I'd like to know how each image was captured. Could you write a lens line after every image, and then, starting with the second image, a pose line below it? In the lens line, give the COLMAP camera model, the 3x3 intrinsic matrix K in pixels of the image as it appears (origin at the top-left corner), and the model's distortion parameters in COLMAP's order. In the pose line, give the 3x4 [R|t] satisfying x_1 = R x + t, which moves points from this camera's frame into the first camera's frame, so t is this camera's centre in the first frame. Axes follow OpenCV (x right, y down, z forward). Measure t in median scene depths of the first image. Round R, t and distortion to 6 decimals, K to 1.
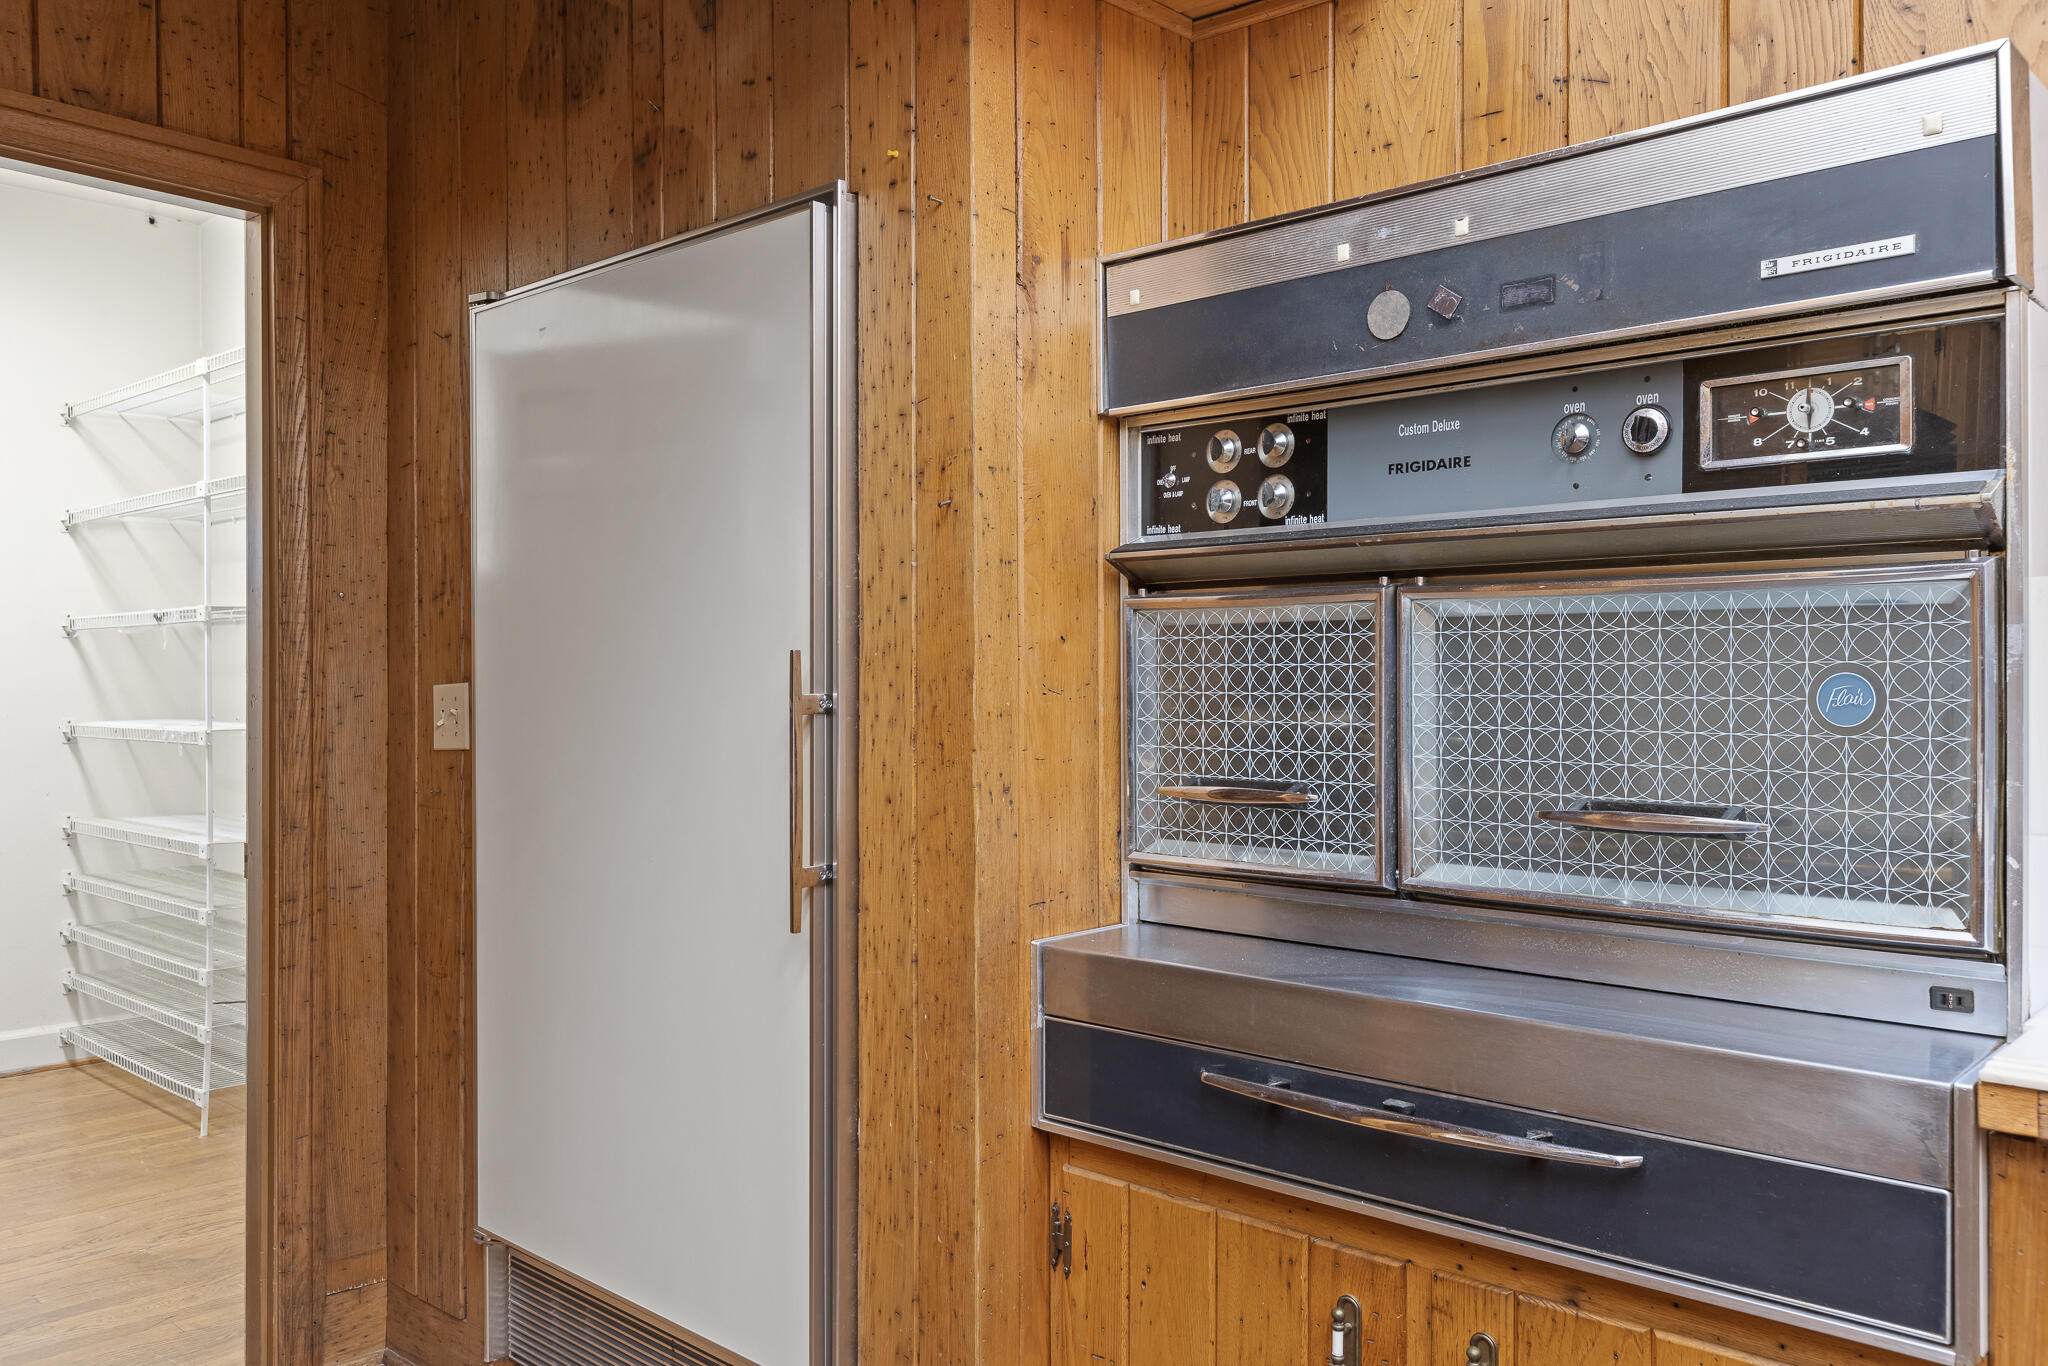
lens RADIAL K [[1589.1, 0, 1030.3], [0, 1589.1, 684.8], [0, 0, 1]] dist [0.005605, 0.001677]
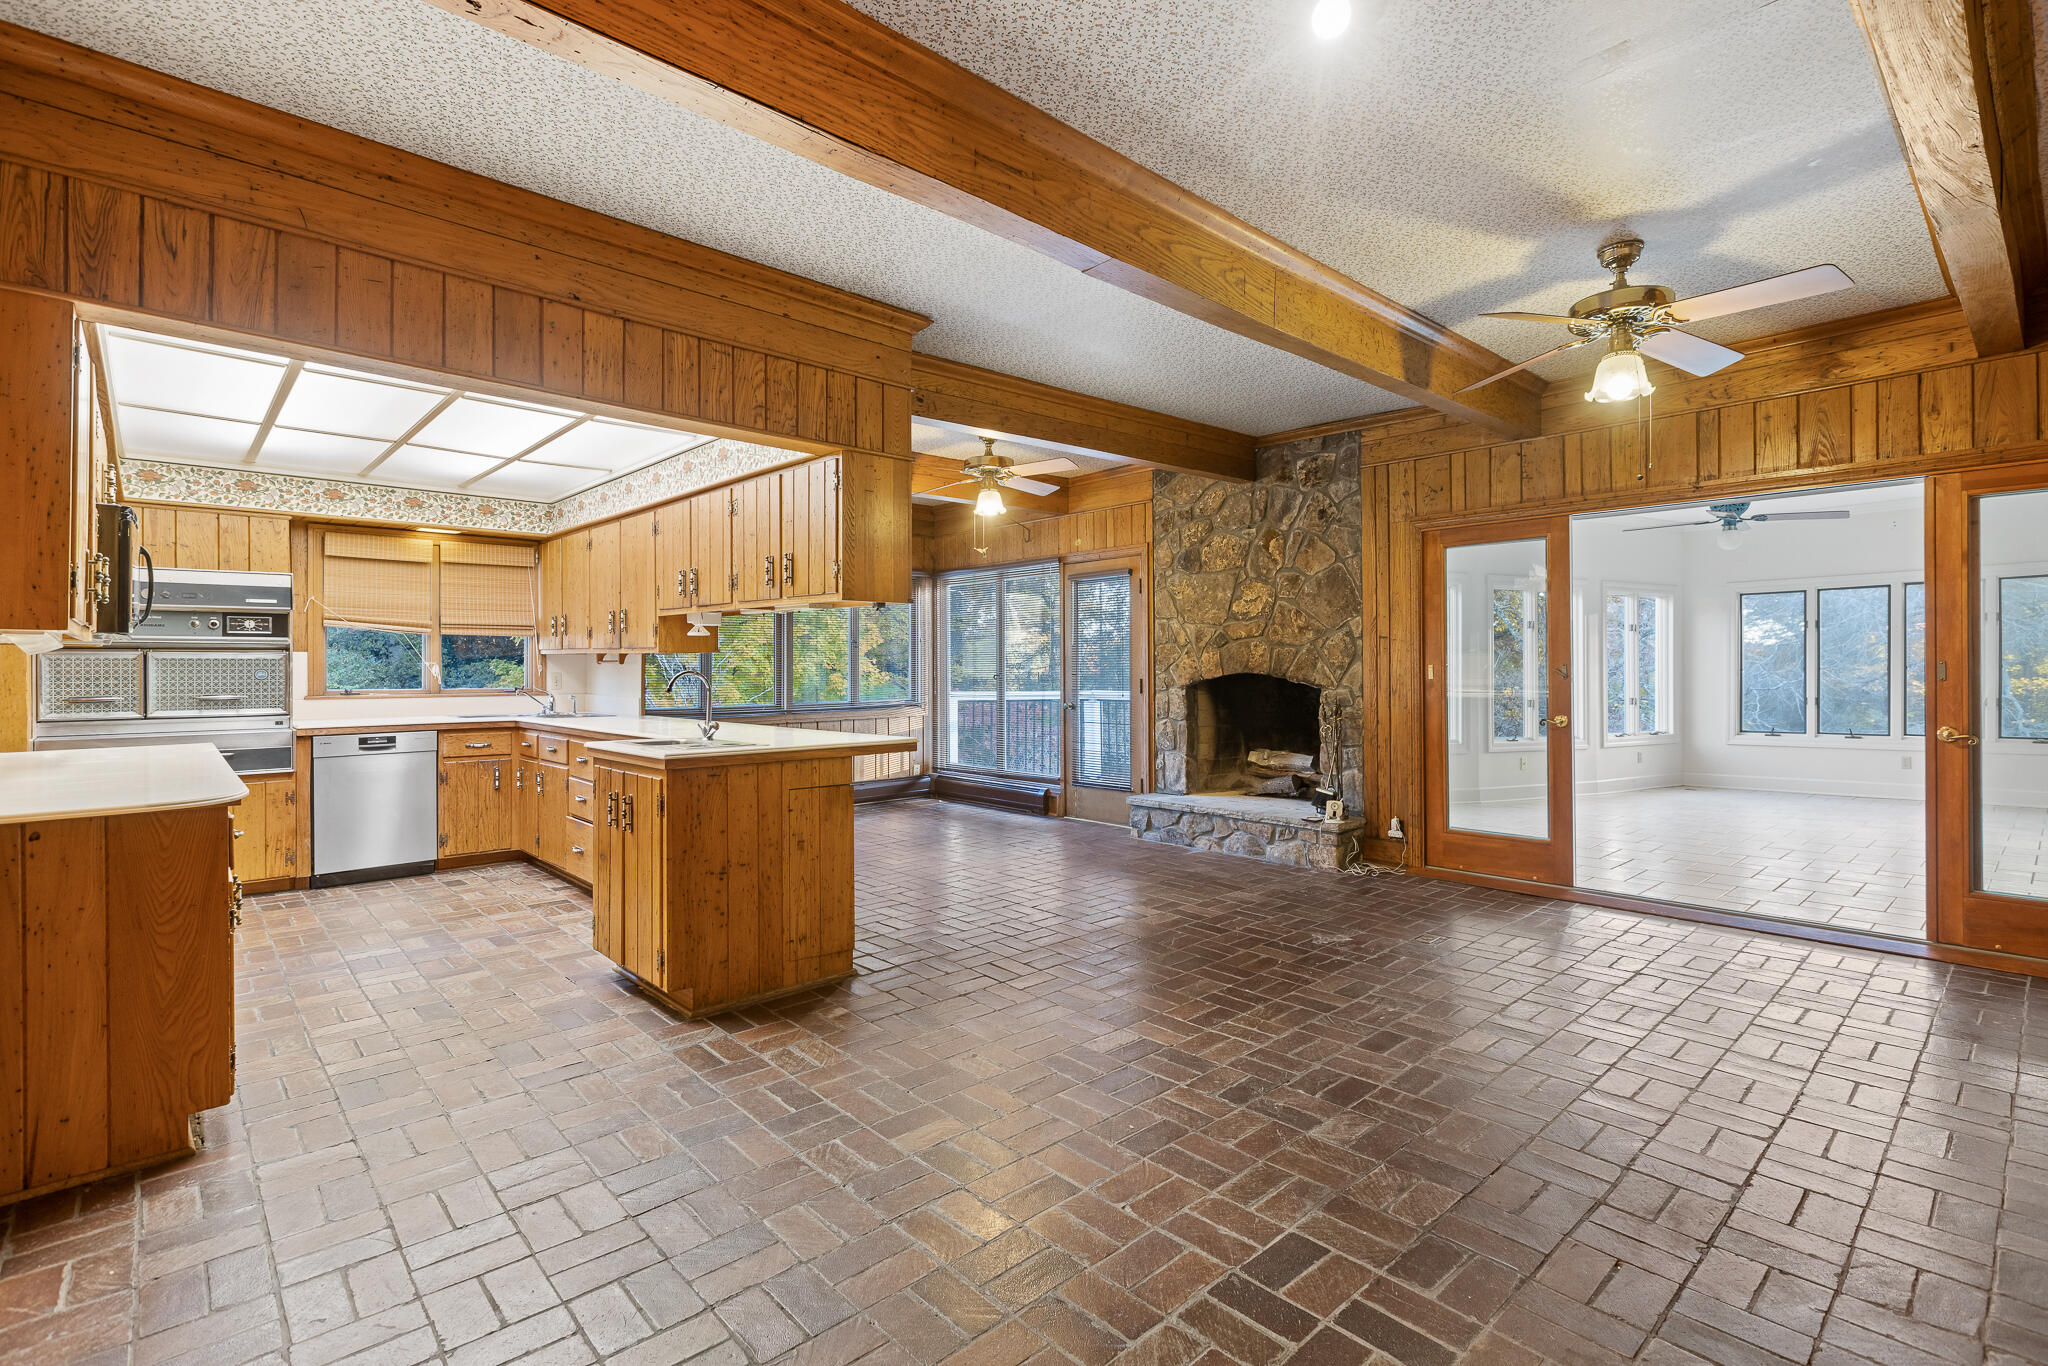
lens RADIAL K [[954.7, 0, 1018.8], [0, 954.7, 678.9], [0, 0, 1]] dist [0.000480, 0.000642]
pose [[0.093499, -0.016959, 0.995475, -2.342874], [0.005688, 0.999848, 0.016499, -0.014739], [-0.995603, 0.004120, 0.093581, -1.815251]]
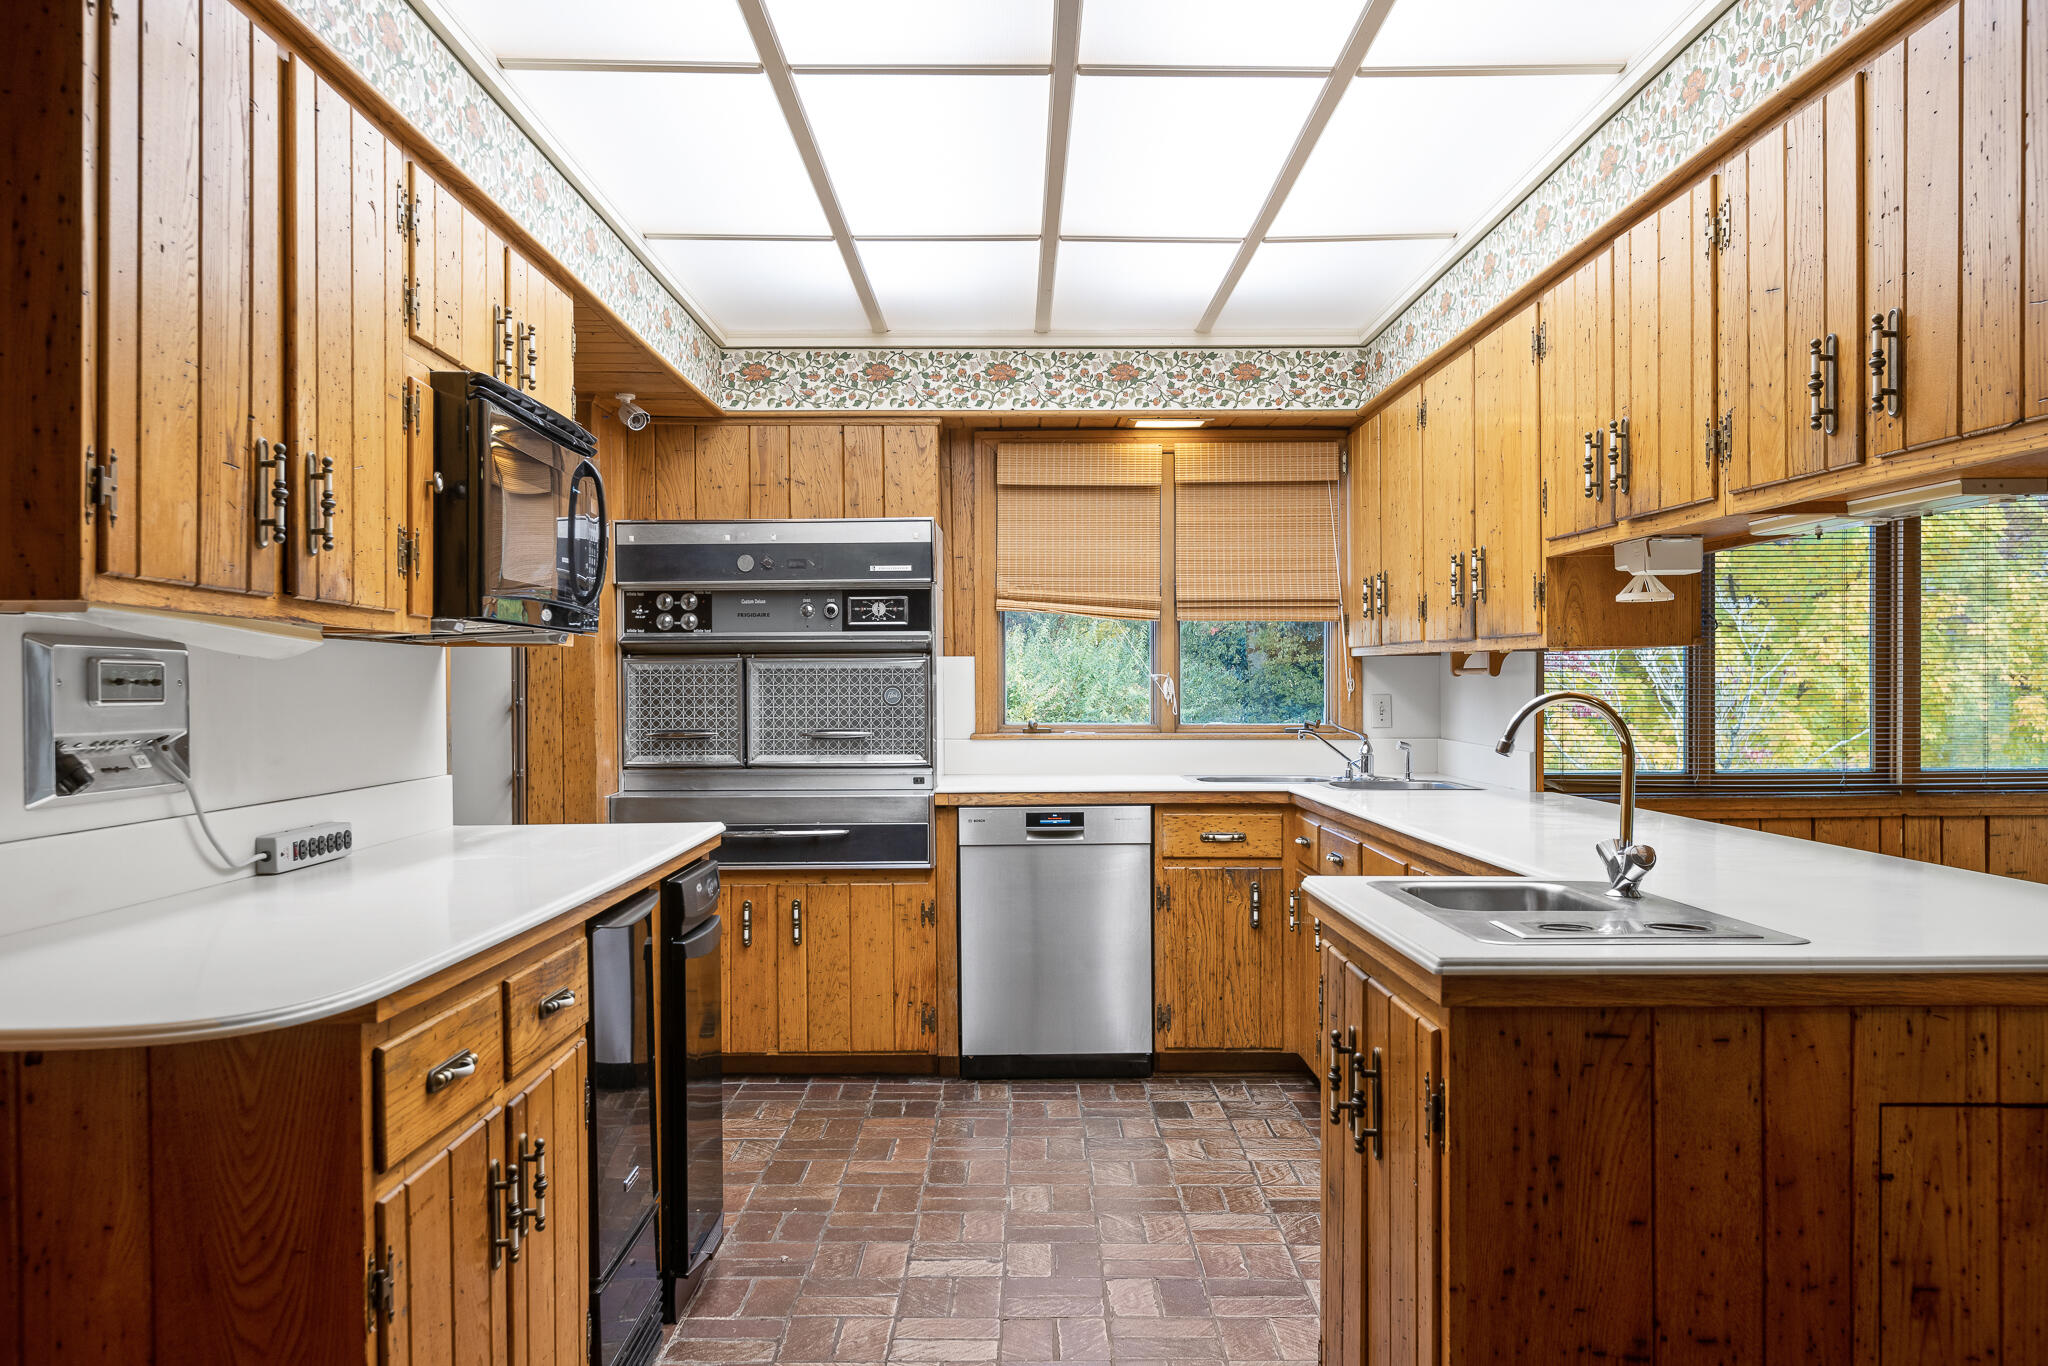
lens RADIAL K [[1632.9, 0, 1023.6], [0, 1632.9, 685.6], [0, 0, 1]] dist [0.011918, -0.009478]
pose [[0.739505, -0.006196, 0.673123, -1.391390], [0.007987, 0.999968, 0.000430, -0.010461], [-0.673104, 0.005059, 0.739531, -1.515094]]
